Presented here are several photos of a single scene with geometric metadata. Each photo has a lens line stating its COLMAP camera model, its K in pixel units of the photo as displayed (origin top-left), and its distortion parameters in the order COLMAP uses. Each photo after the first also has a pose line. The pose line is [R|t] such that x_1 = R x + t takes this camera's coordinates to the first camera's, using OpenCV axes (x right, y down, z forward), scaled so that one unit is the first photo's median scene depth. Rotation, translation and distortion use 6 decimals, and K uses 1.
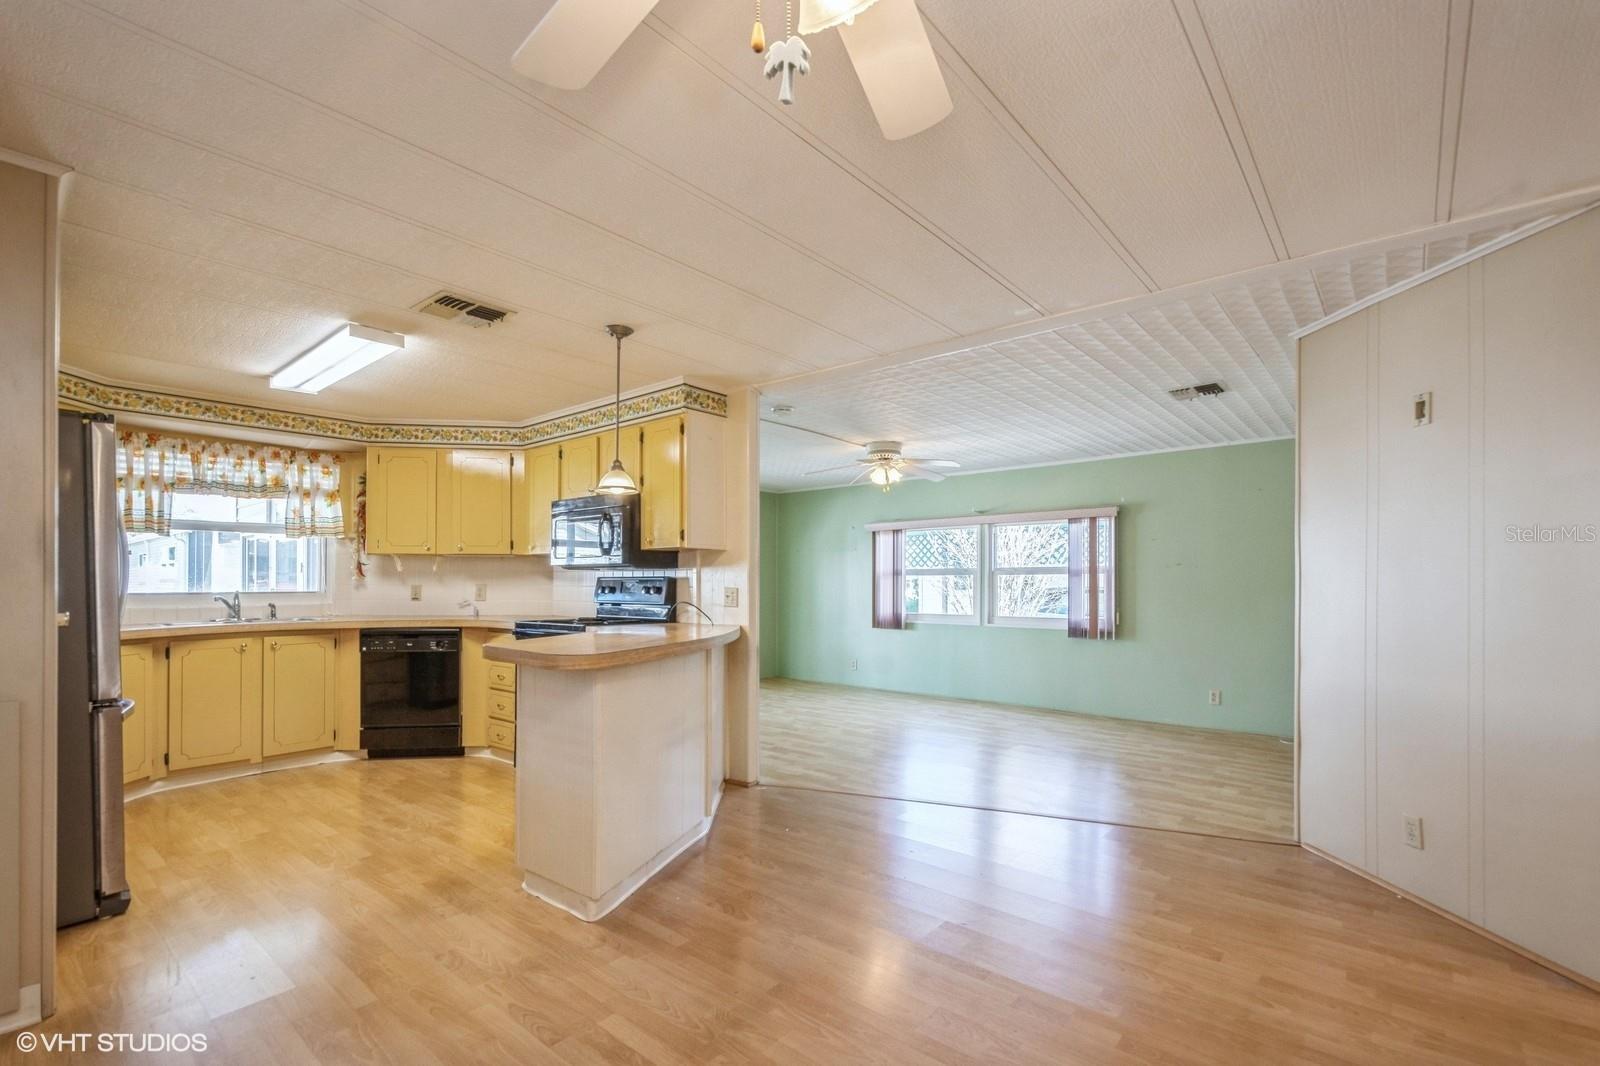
lens RADIAL K [[709.9, 0, 808.4], [0, 709.9, 582.3], [0, 0, 1]] dist [0.018318, -0.011222]
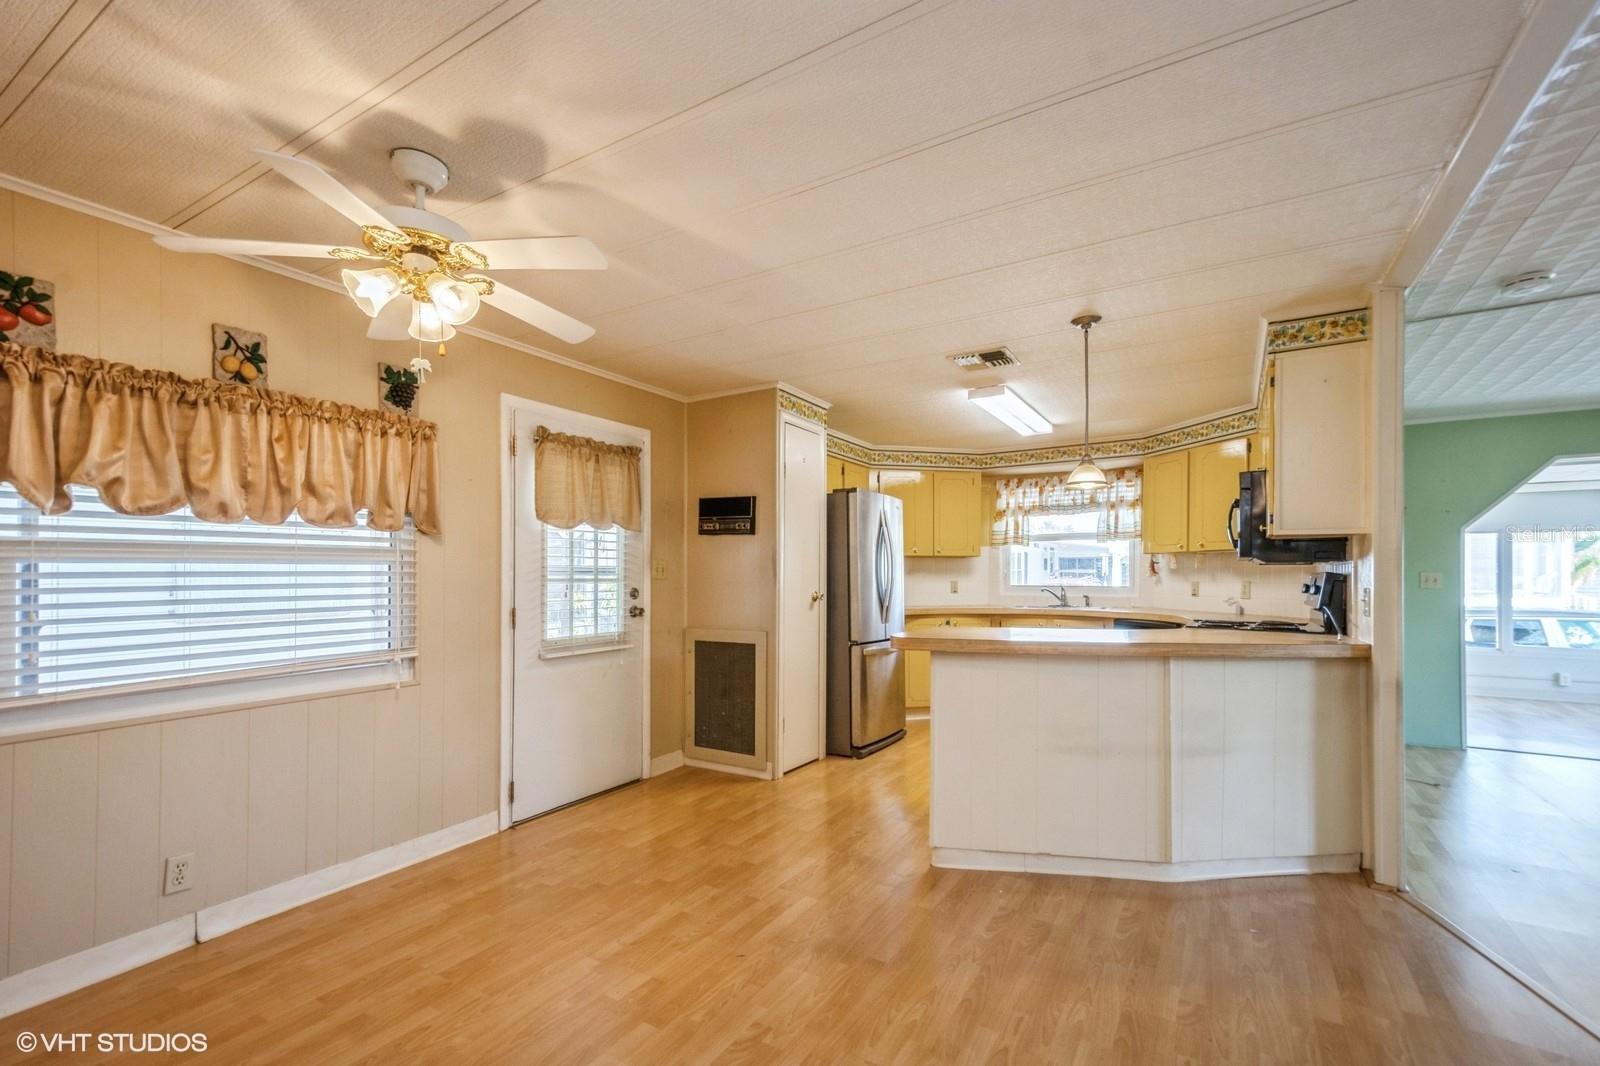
lens RADIAL K [[699.8, 0, 807.2], [0, 699.8, 574.5], [0, 0, 1]] dist [0.024010, -0.000786]
pose [[0.162216, -0.003456, -0.986749, 0.444224], [-0.001962, 0.999991, -0.003824, -0.001545], [0.986753, 0.002557, 0.162208, 0.330314]]
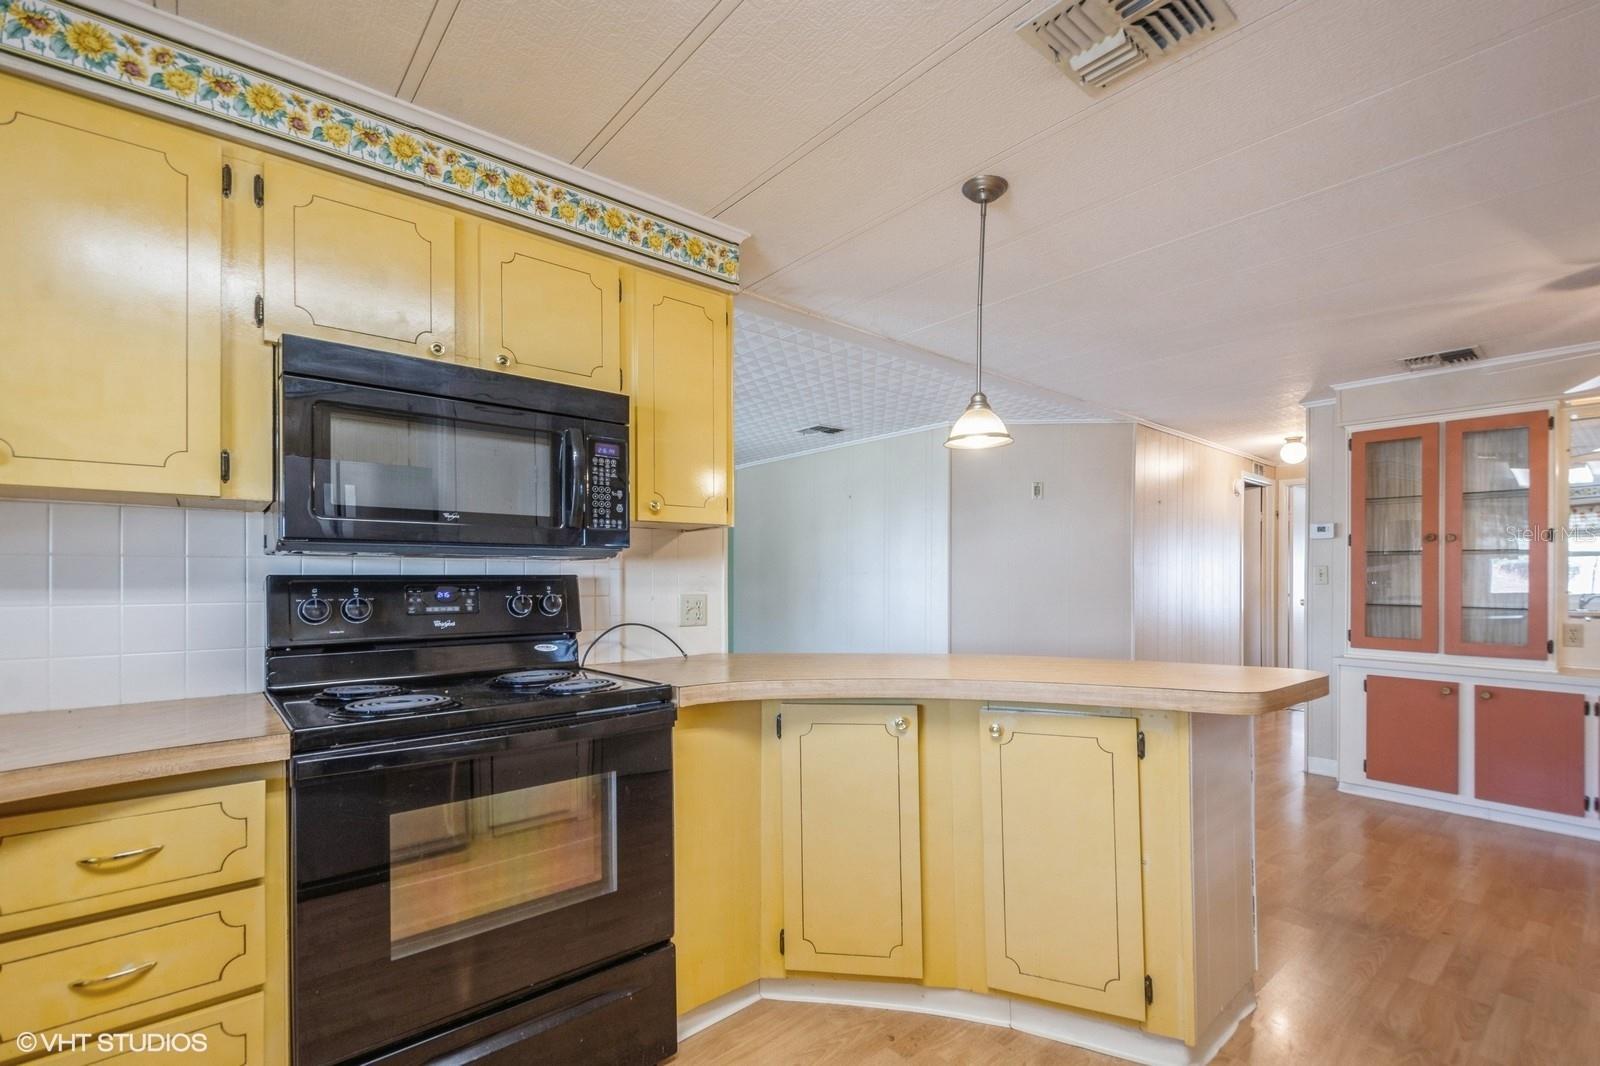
lens RADIAL K [[715.2, 0, 803.8], [0, 715.2, 572.9], [0, 0, 1]] dist [-0.001072, -0.001108]
pose [[0.169140, 0.004547, 0.985581, -0.648109], [0.002226, 0.999985, -0.004996, -0.008431], [-0.985589, 0.003039, 0.169128, 0.750295]]
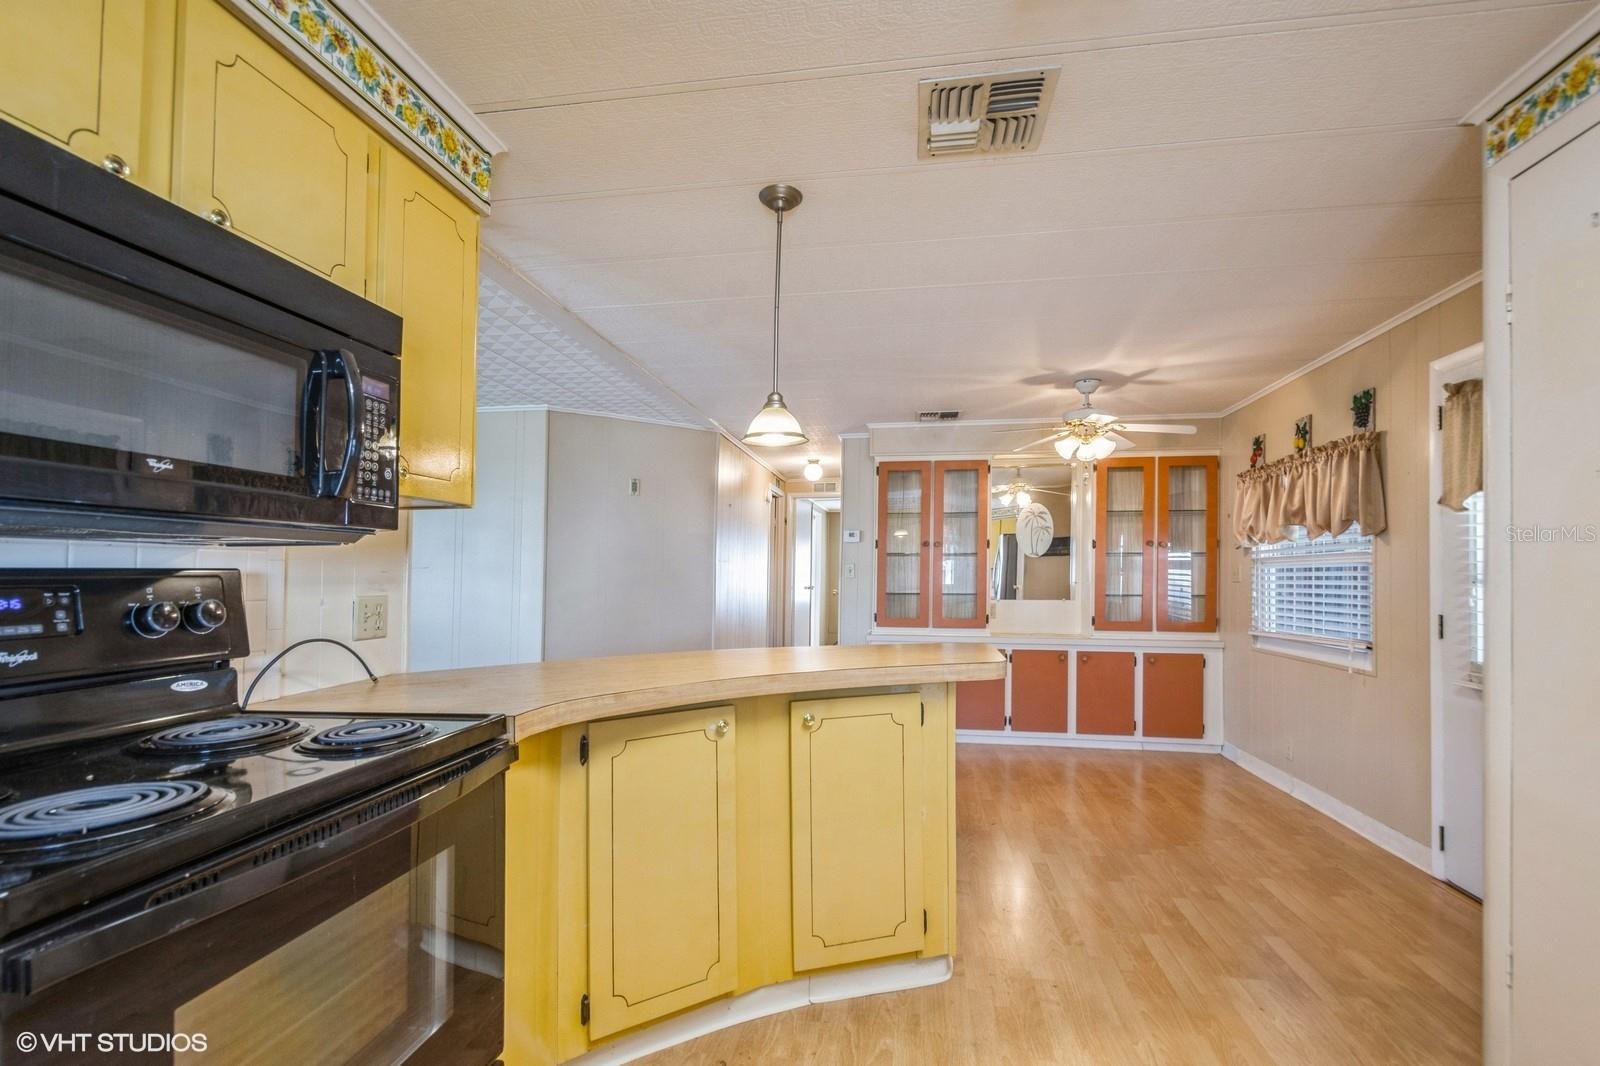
lens RADIAL K [[727.2, 0, 797.9], [0, 727.2, 555.1], [0, 0, 1]] dist [-0.014196, -0.000629]
pose [[-0.519346, 0.020656, 0.854314, -0.591042], [0.002454, 0.999740, -0.022681, -0.008033], [-0.854560, -0.009683, -0.519262, 0.949258]]
